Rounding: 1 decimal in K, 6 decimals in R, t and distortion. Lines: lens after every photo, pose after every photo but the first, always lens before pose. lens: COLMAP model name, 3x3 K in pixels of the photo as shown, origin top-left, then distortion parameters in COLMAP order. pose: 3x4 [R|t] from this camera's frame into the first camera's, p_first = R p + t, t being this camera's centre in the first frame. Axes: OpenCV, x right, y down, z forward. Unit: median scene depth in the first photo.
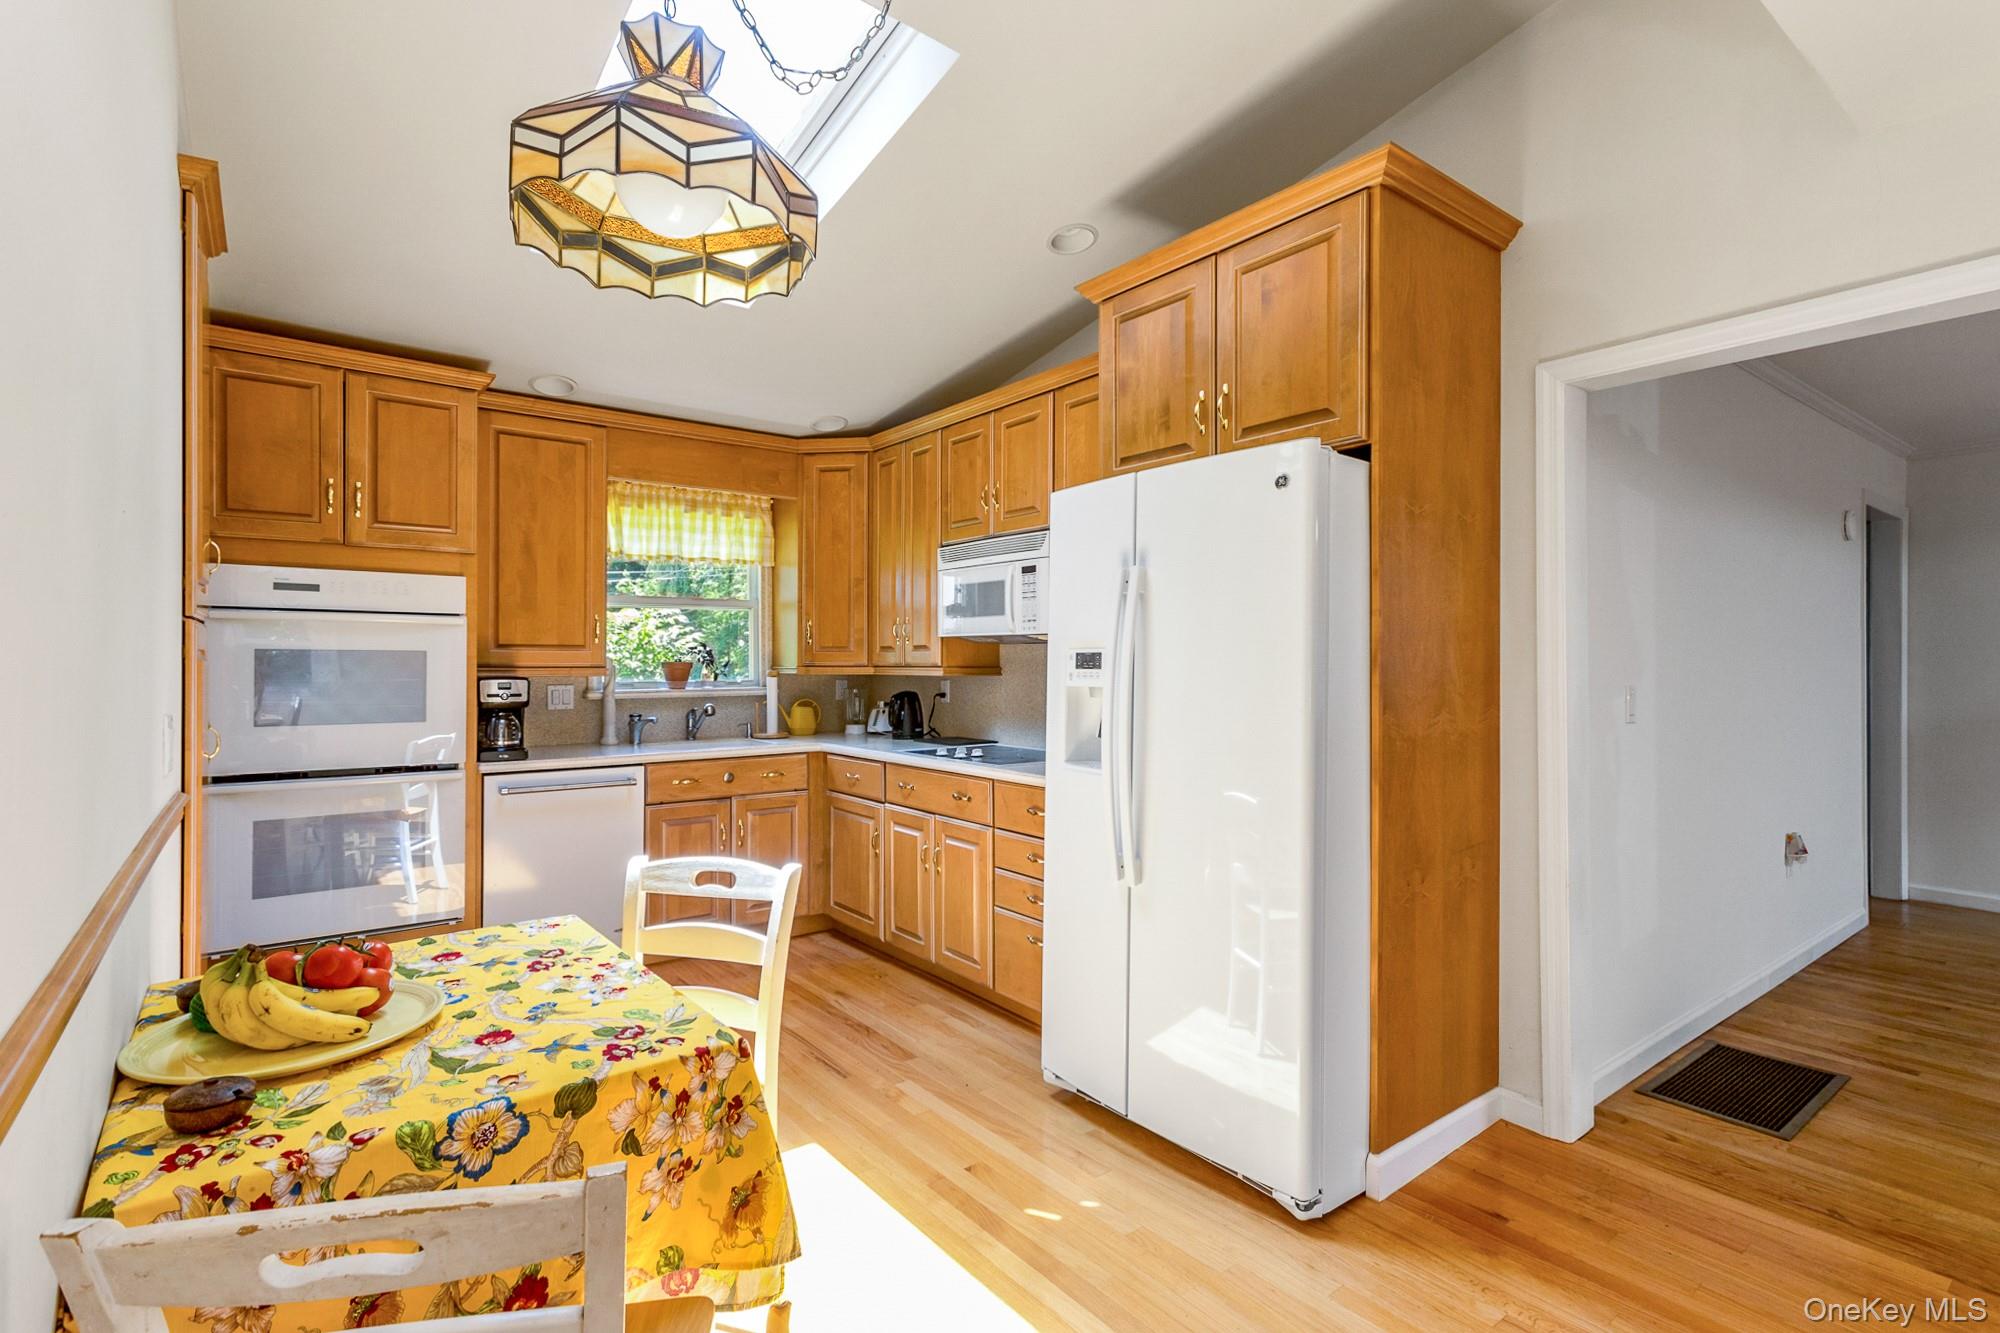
lens RADIAL K [[952.9, 0, 994.5], [0, 952.9, 659.8], [0, 0, 1]] dist [-0.003895, -0.000473]
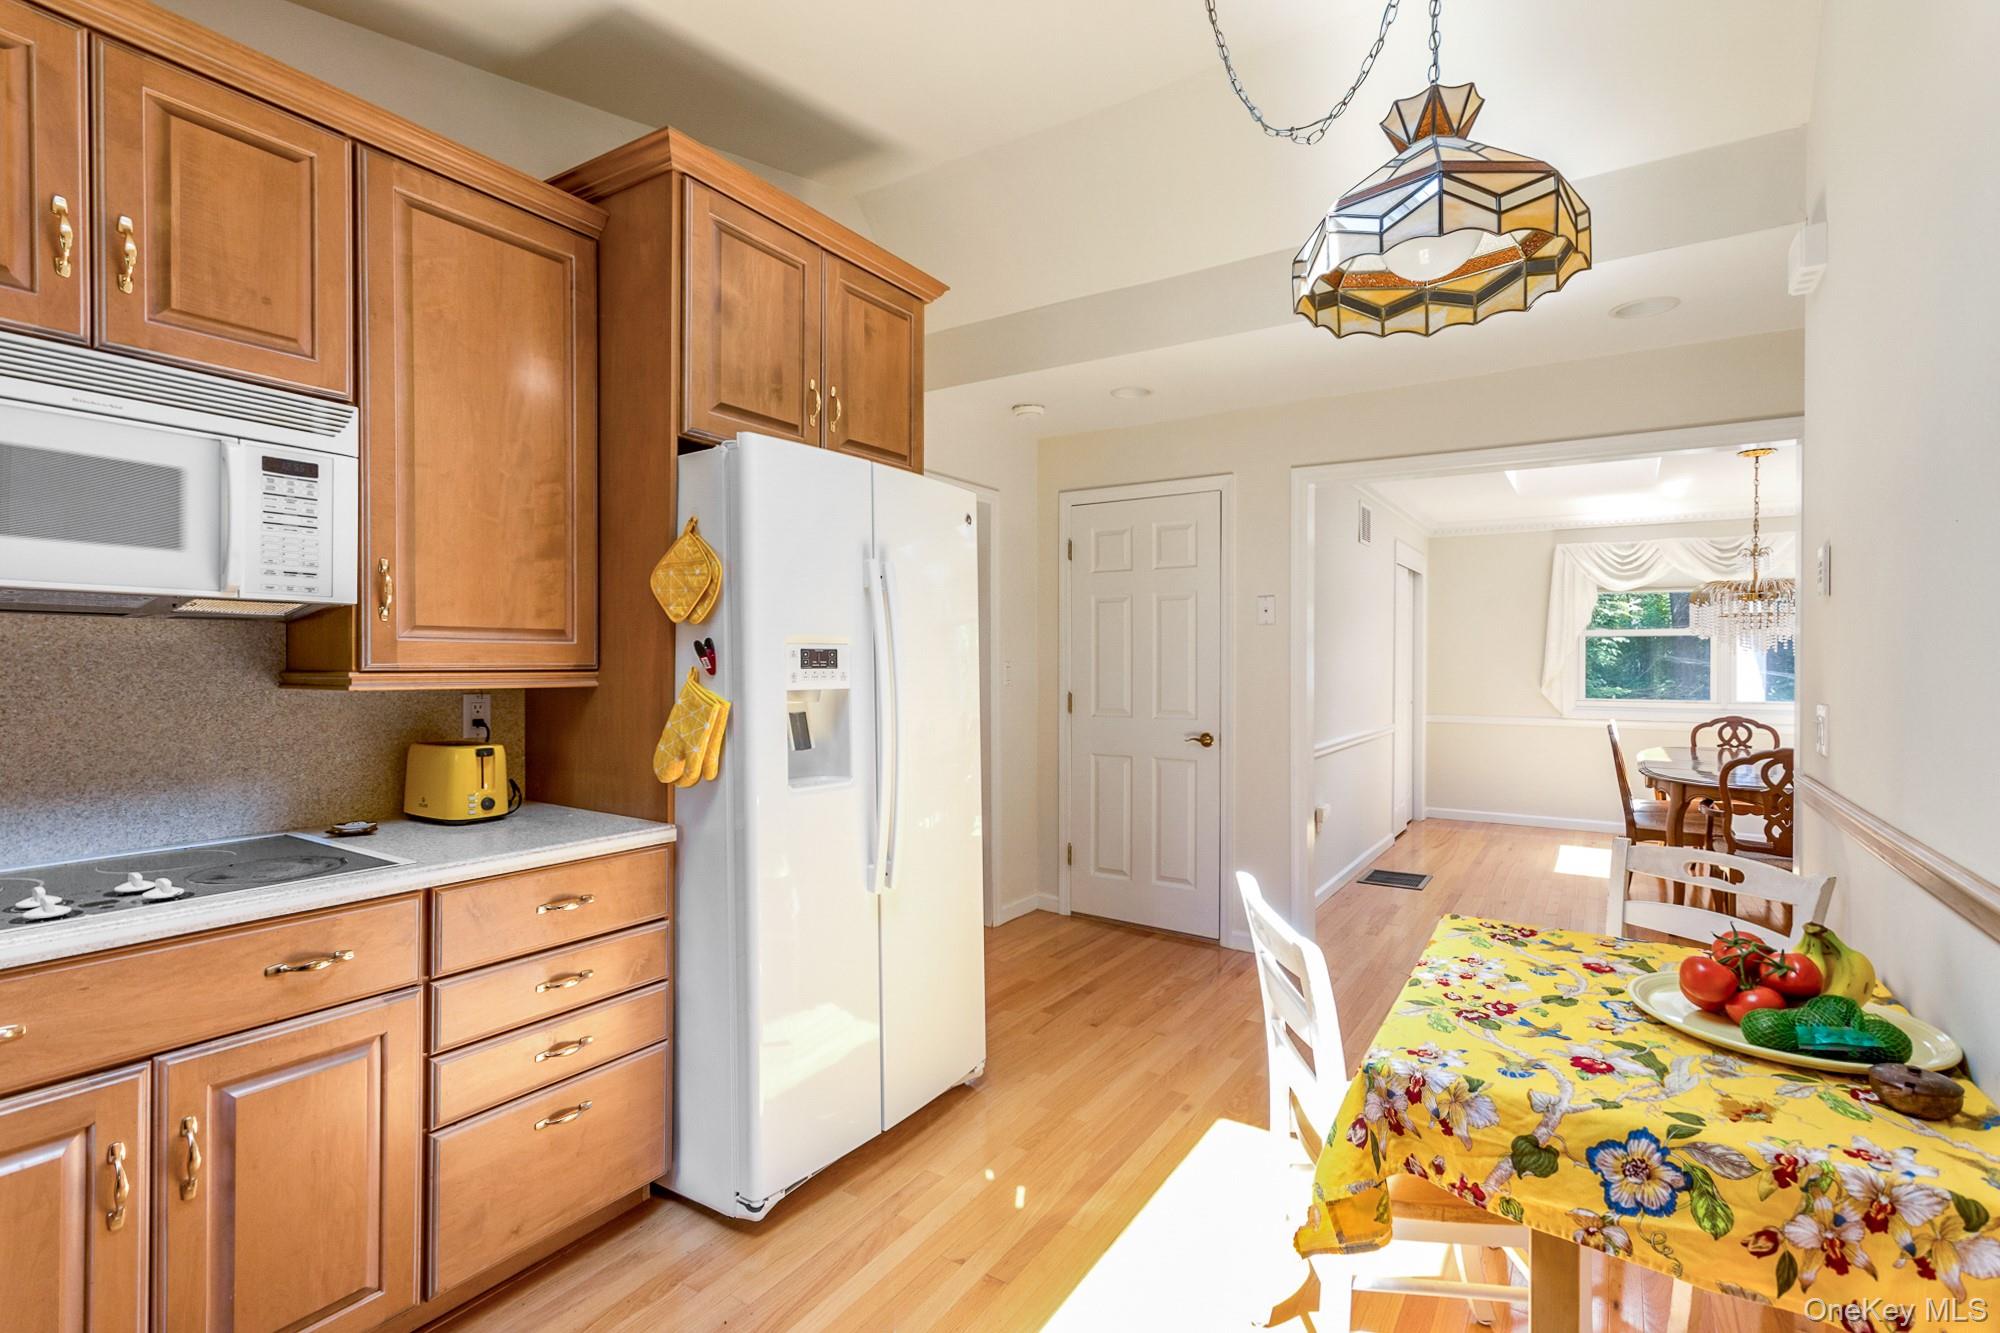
lens RADIAL K [[952.9, 0, 997.7], [0, 952.9, 667.1], [0, 0, 1]] dist [-0.003895, -0.000473]
pose [[-0.336754, -0.007508, 0.941563, -0.814474], [-0.004668, 0.999969, 0.006304, 0.003182], [-0.941581, -0.002272, -0.336779, 1.233549]]
